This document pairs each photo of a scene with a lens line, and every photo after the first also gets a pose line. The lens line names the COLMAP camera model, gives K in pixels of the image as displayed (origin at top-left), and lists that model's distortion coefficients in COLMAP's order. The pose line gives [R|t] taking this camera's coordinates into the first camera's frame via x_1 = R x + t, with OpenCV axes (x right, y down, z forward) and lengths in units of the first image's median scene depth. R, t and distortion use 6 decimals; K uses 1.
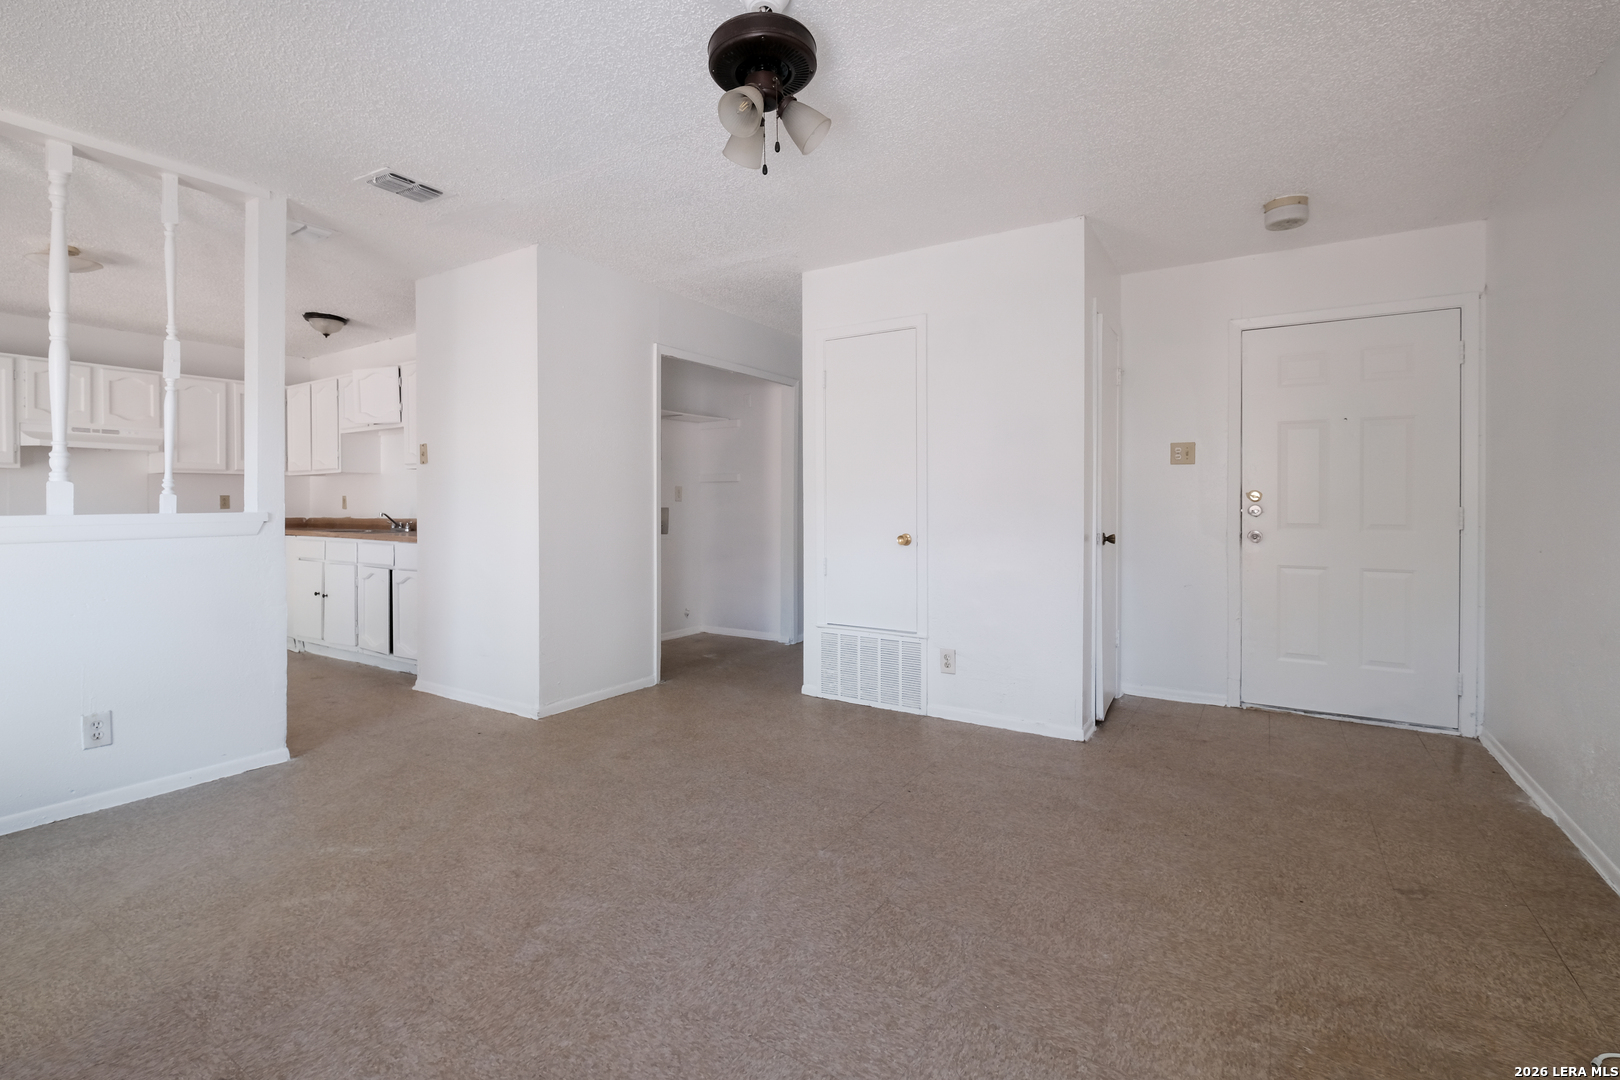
lens RADIAL K [[740.5, 0, 796.0], [0, 740.5, 504.0], [0, 0, 1]] dist [-0.012077, 0.000897]
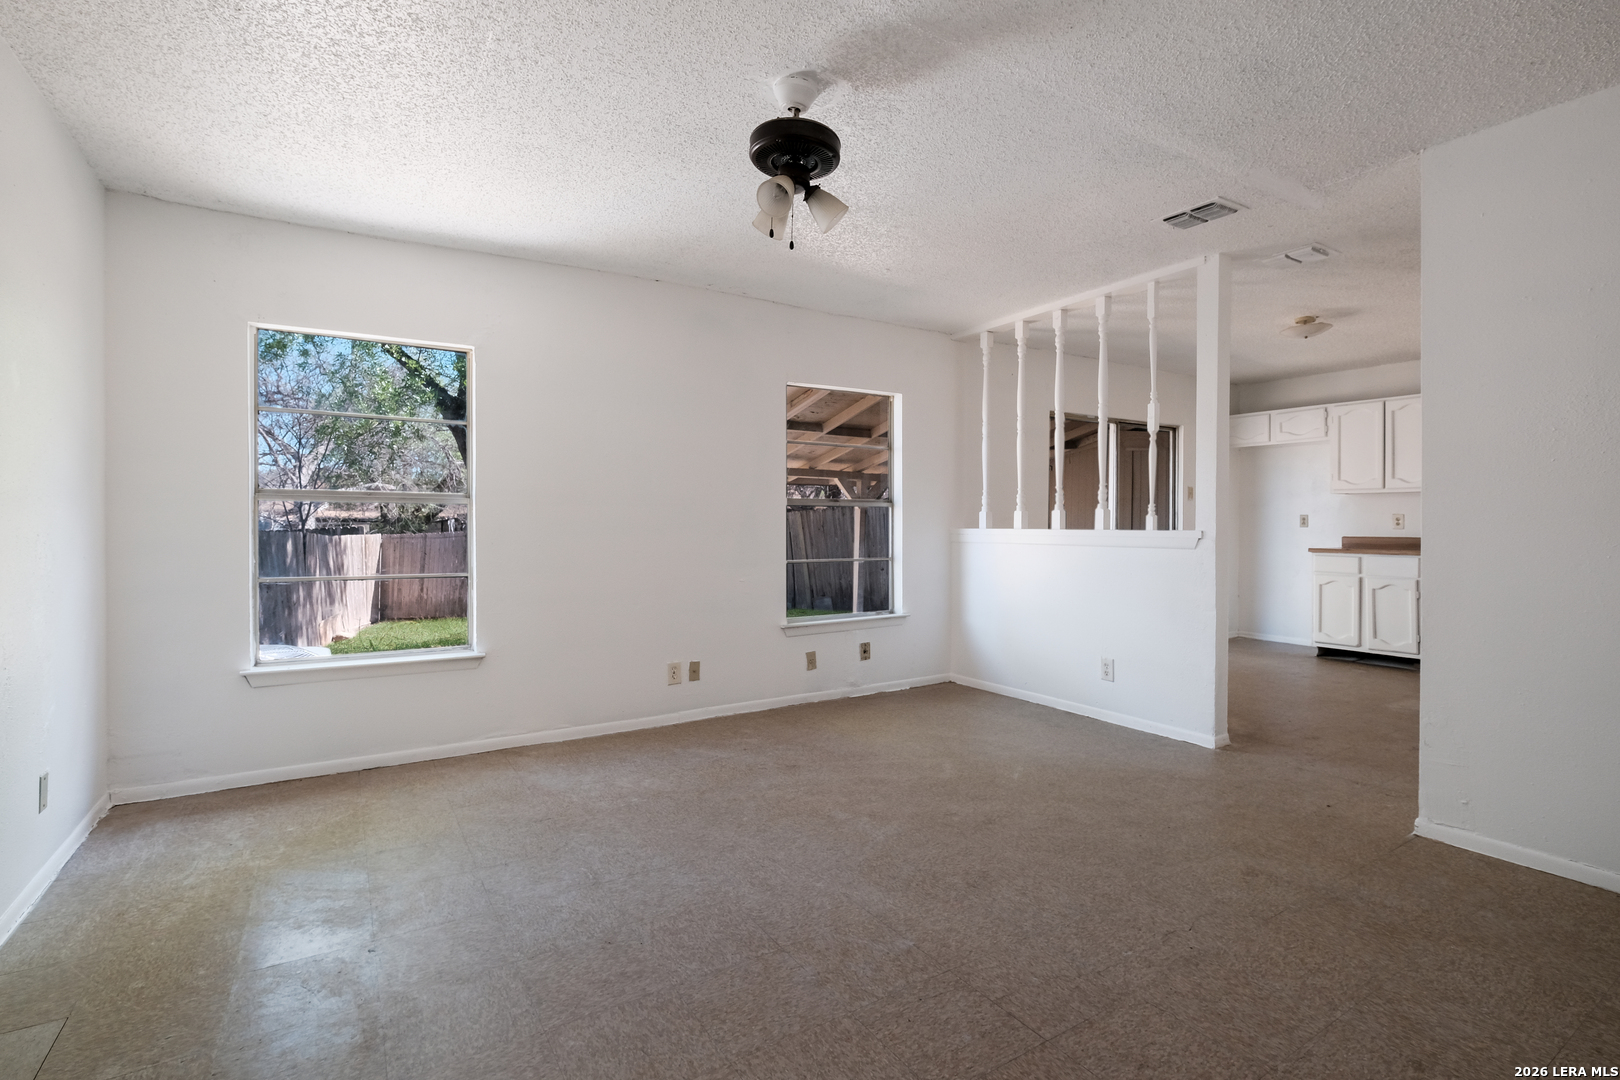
lens RADIAL K [[740.5, 0, 802.6], [0, 740.5, 522.3], [0, 0, 1]] dist [-0.012077, 0.000897]
pose [[-0.422119, 0.003713, -0.906533, 0.946109], [-0.002195, 0.999984, 0.005118, -0.010472], [0.906538, 0.004151, -0.422105, 1.394964]]
